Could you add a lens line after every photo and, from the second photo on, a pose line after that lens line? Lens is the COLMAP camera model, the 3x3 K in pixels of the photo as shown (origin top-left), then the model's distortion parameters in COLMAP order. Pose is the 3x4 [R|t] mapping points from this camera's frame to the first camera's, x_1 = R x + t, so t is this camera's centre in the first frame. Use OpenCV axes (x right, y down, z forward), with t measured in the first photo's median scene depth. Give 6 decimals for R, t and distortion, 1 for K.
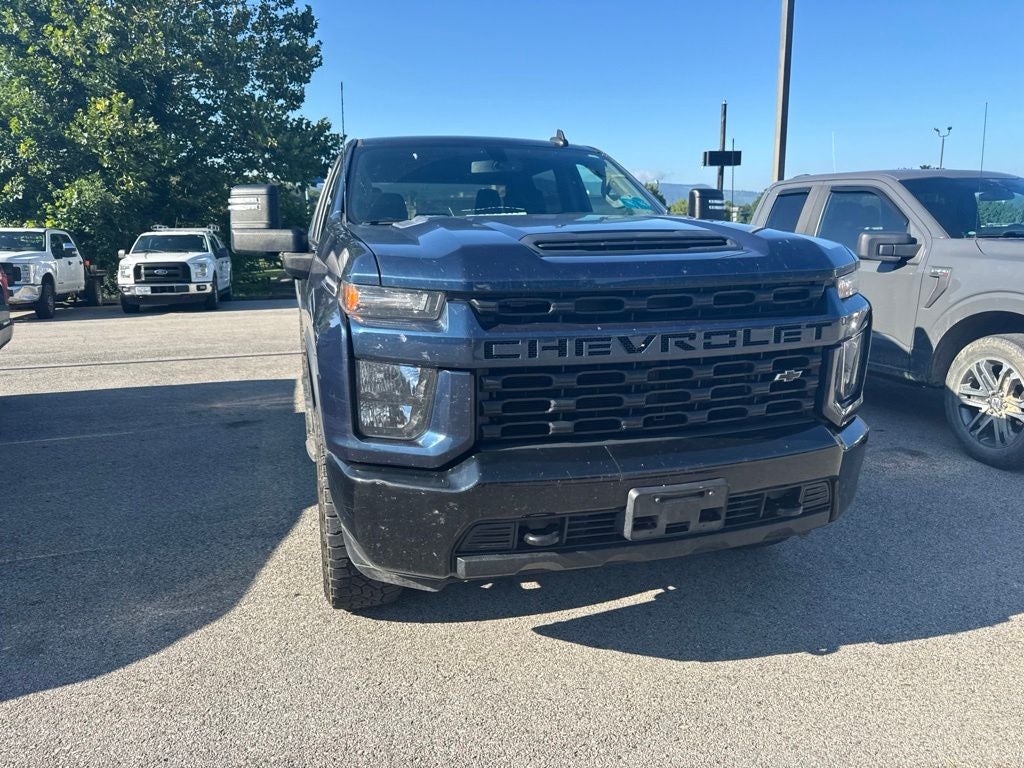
lens RADIAL K [[724.3, 0, 511.6], [0, 724.3, 390.2], [0, 0, 1]] dist [0.019149, -0.020952]
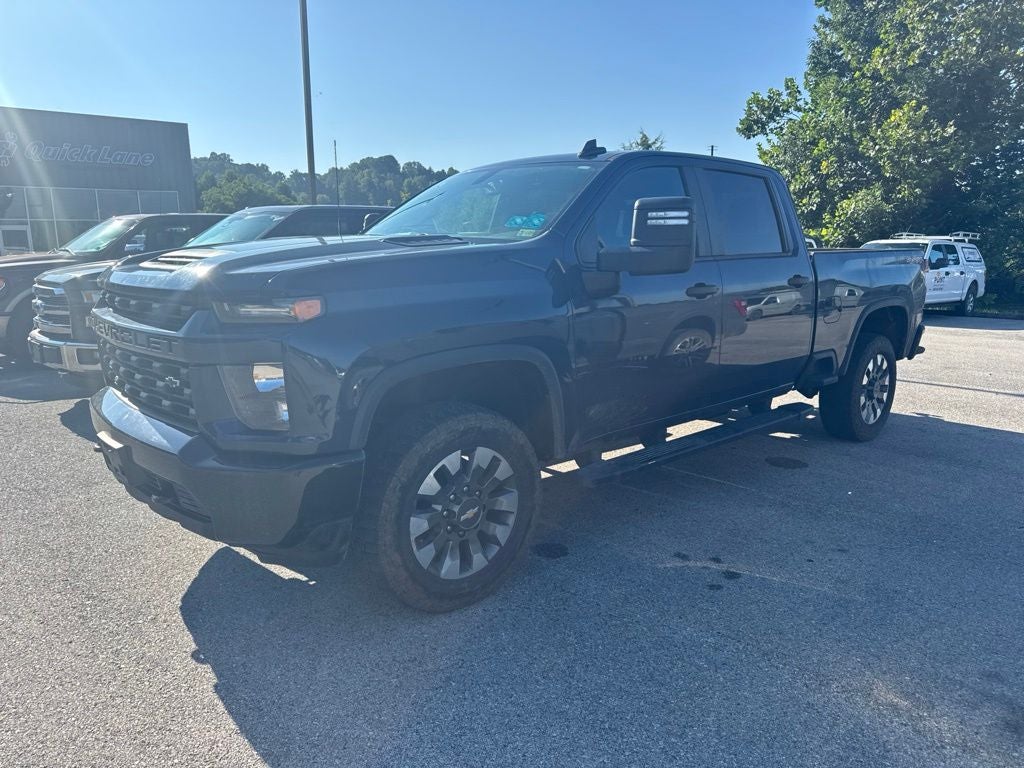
lens RADIAL K [[724.3, 0, 513.4], [0, 724.3, 381.7], [0, 0, 1]] dist [0.019149, -0.020952]
pose [[0.432193, 0.179323, -0.883772, 1.111031], [-0.195470, 0.975358, 0.102315, -0.164945], [0.880341, 0.128531, 0.456595, 0.657093]]
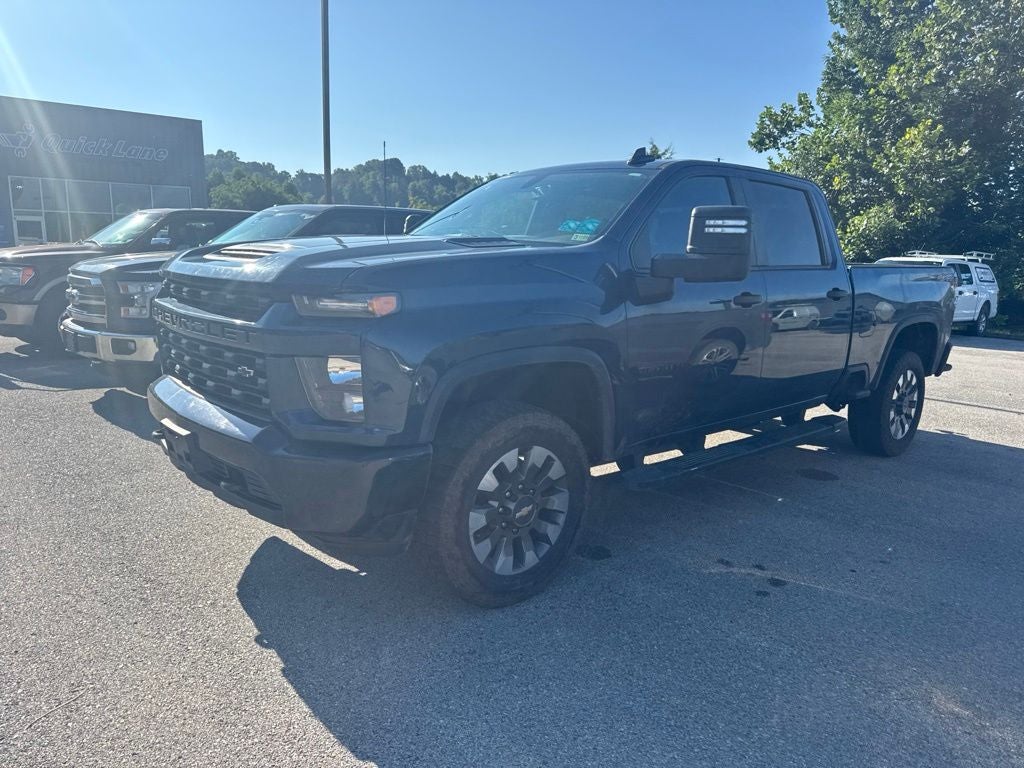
lens RADIAL K [[724.3, 0, 502.8], [0, 724.3, 381.4], [0, 0, 1]] dist [0.019149, -0.020952]
pose [[0.416337, 0.185852, -0.890013, 1.092874], [-0.226848, 0.969161, 0.096263, -0.143341], [0.880457, 0.161820, 0.445657, 0.584681]]
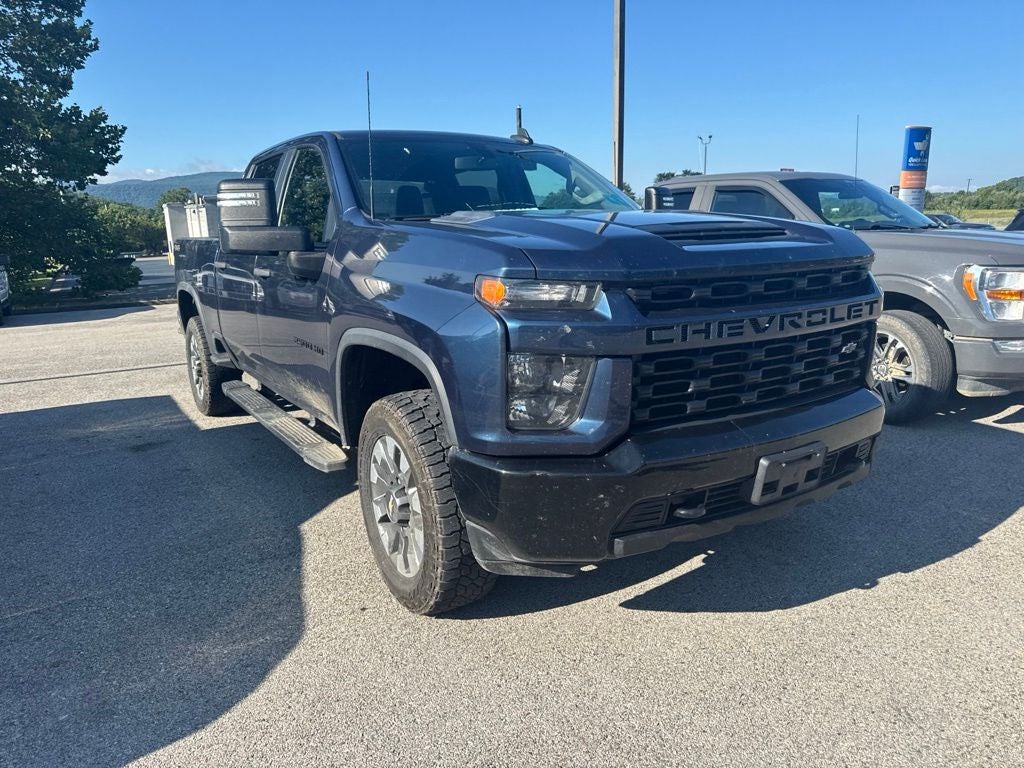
lens RADIAL K [[724.3, 0, 510.9], [0, 724.3, 393.5], [0, 0, 1]] dist [0.019149, -0.020952]
pose [[0.961668, -0.069737, 0.265201, -0.305504], [0.068690, 0.997550, 0.013230, -0.000177], [-0.265474, 0.005494, 0.964102, 0.025275]]
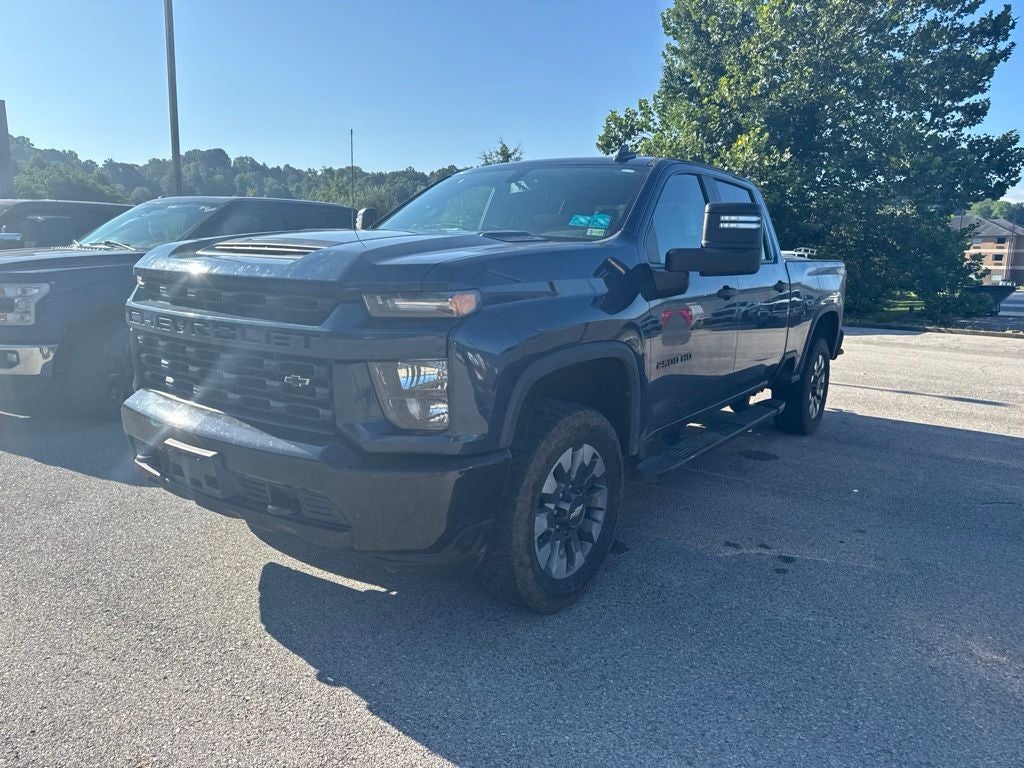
lens RADIAL K [[724.3, 0, 512.3], [0, 724.3, 379.1], [0, 0, 1]] dist [0.019149, -0.020952]
pose [[0.610967, 0.165372, -0.774191, 0.944387], [-0.202282, 0.978086, 0.049290, -0.092730], [0.765376, 0.126490, 0.631030, 0.402954]]
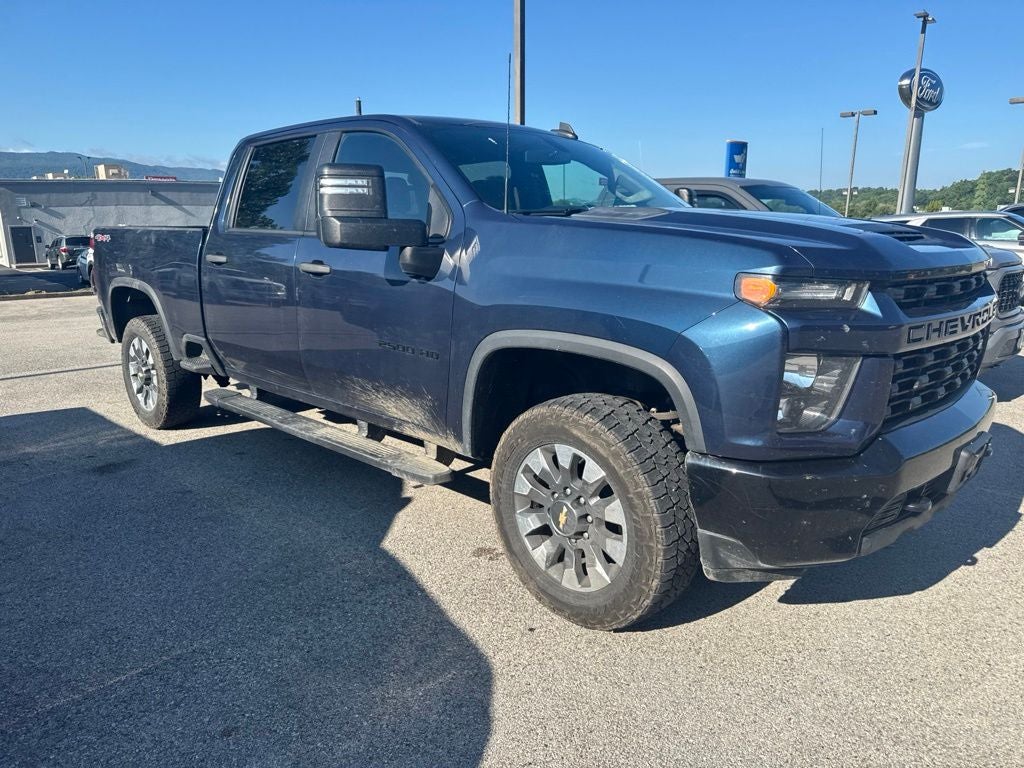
lens RADIAL K [[724.3, 0, 501.7], [0, 724.3, 392.4], [0, 0, 1]] dist [0.019149, -0.020952]
pose [[0.876202, -0.095768, 0.472333, -0.641863], [0.091377, 0.995293, 0.032293, -0.036440], [-0.473202, 0.014865, 0.880828, 0.204402]]
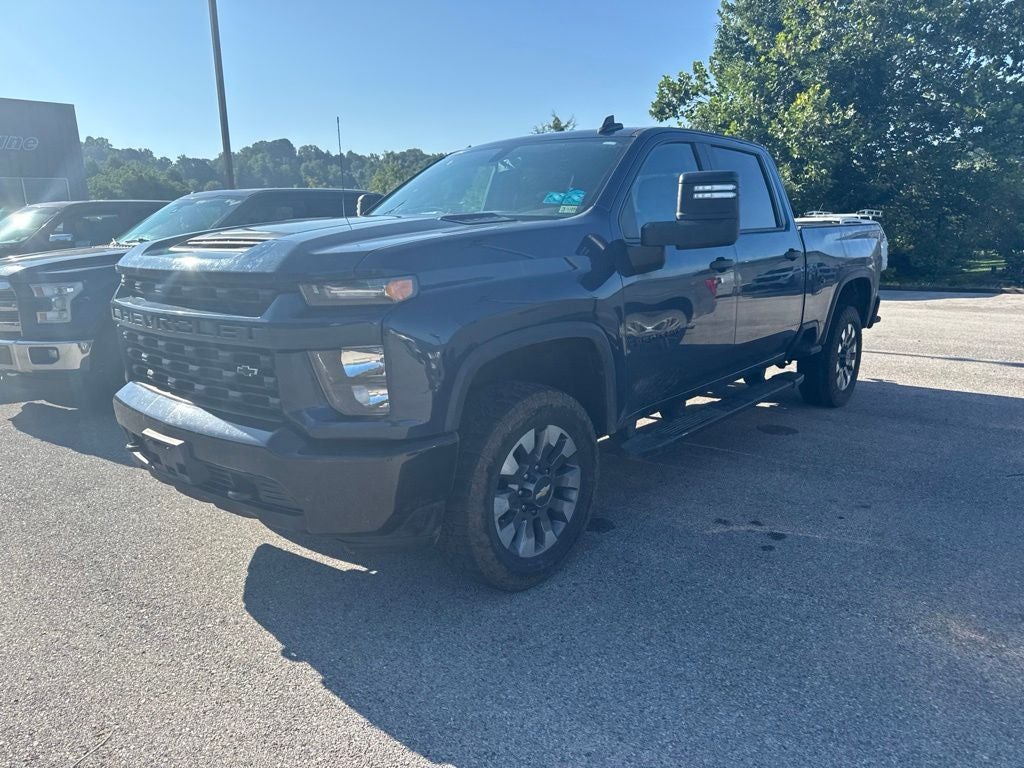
lens RADIAL K [[724.3, 0, 514.2], [0, 724.3, 388.7], [0, 0, 1]] dist [0.019149, -0.020952]
pose [[0.544258, 0.183018, -0.818711, 1.018405], [-0.166701, 0.980046, 0.108265, -0.120492], [0.822189, 0.077556, 0.563907, 0.498542]]
